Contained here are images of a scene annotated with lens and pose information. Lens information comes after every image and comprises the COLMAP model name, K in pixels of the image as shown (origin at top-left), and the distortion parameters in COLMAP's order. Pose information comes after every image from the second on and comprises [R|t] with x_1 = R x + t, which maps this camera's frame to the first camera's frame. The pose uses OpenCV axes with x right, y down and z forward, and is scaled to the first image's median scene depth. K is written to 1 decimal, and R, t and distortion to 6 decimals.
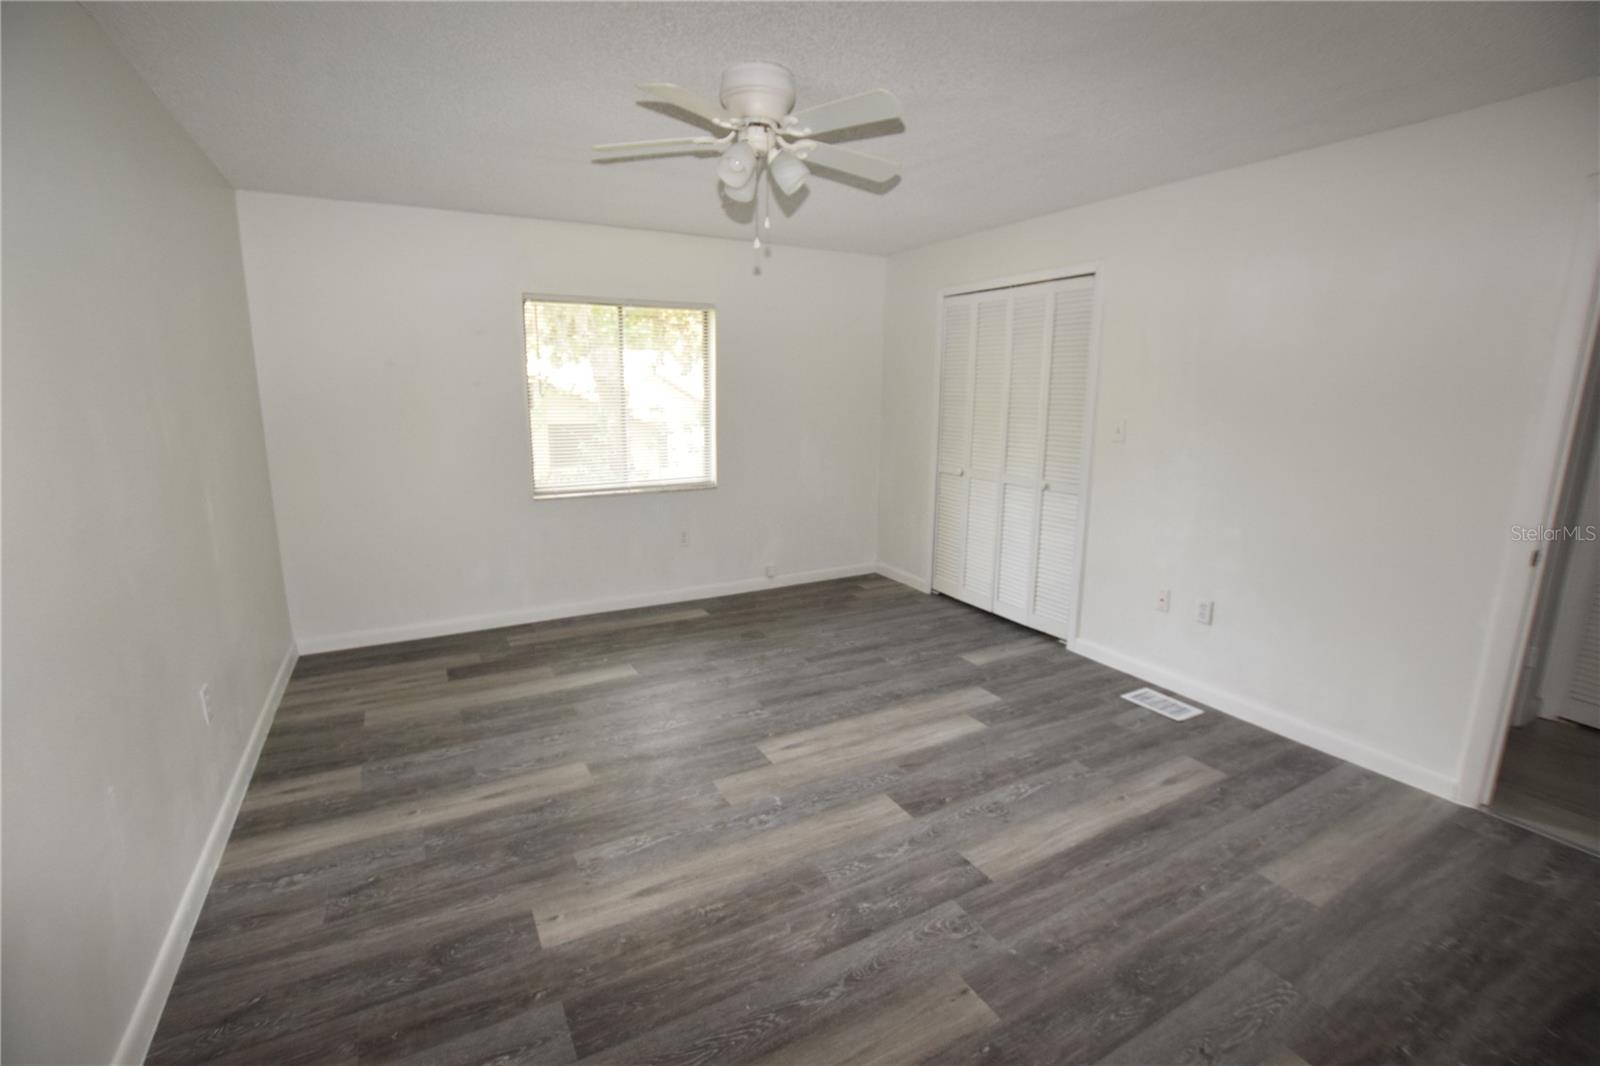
lens RADIAL K [[701.1, 0, 789.2], [0, 701.1, 523.6], [0, 0, 1]] dist [-0.025443, 0.001529]
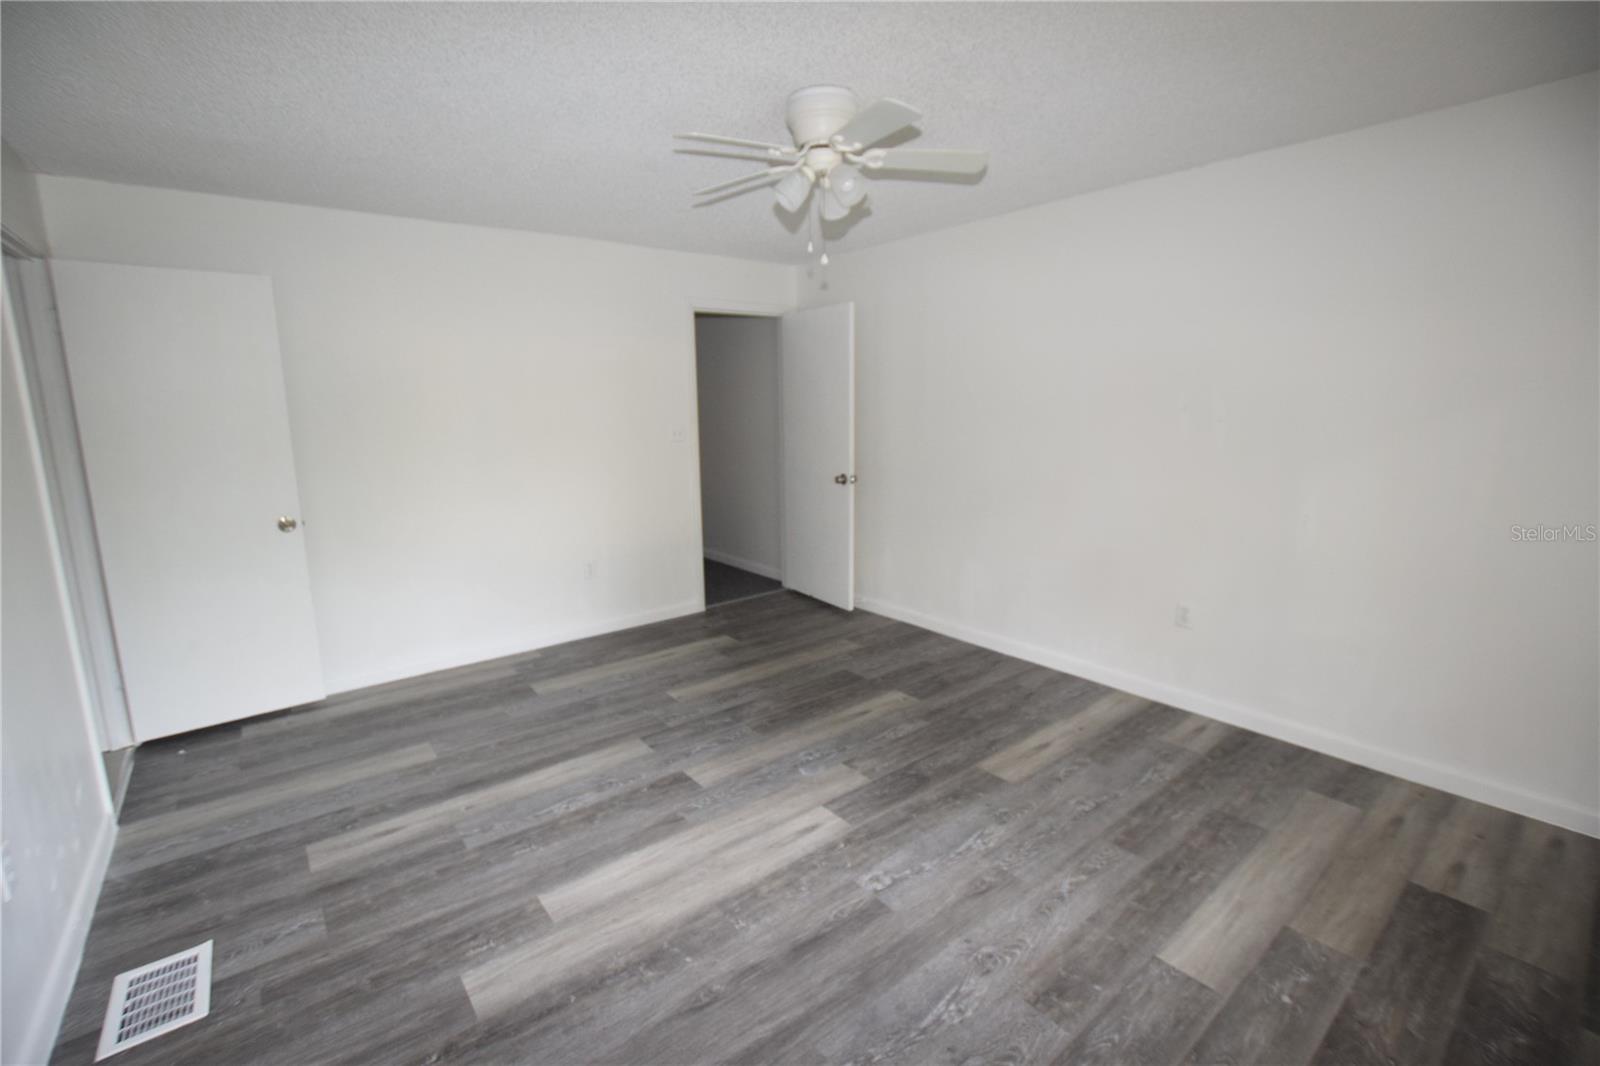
lens RADIAL K [[701.1, 0, 789.2], [0, 701.1, 523.6], [0, 0, 1]] dist [-0.025443, 0.001529]
pose [[-0.985797, 0.037452, -0.163714, 0.160422], [-0.023320, 0.934849, 0.354280, -0.338031], [0.166317, 0.353066, -0.920697, 1.757433]]
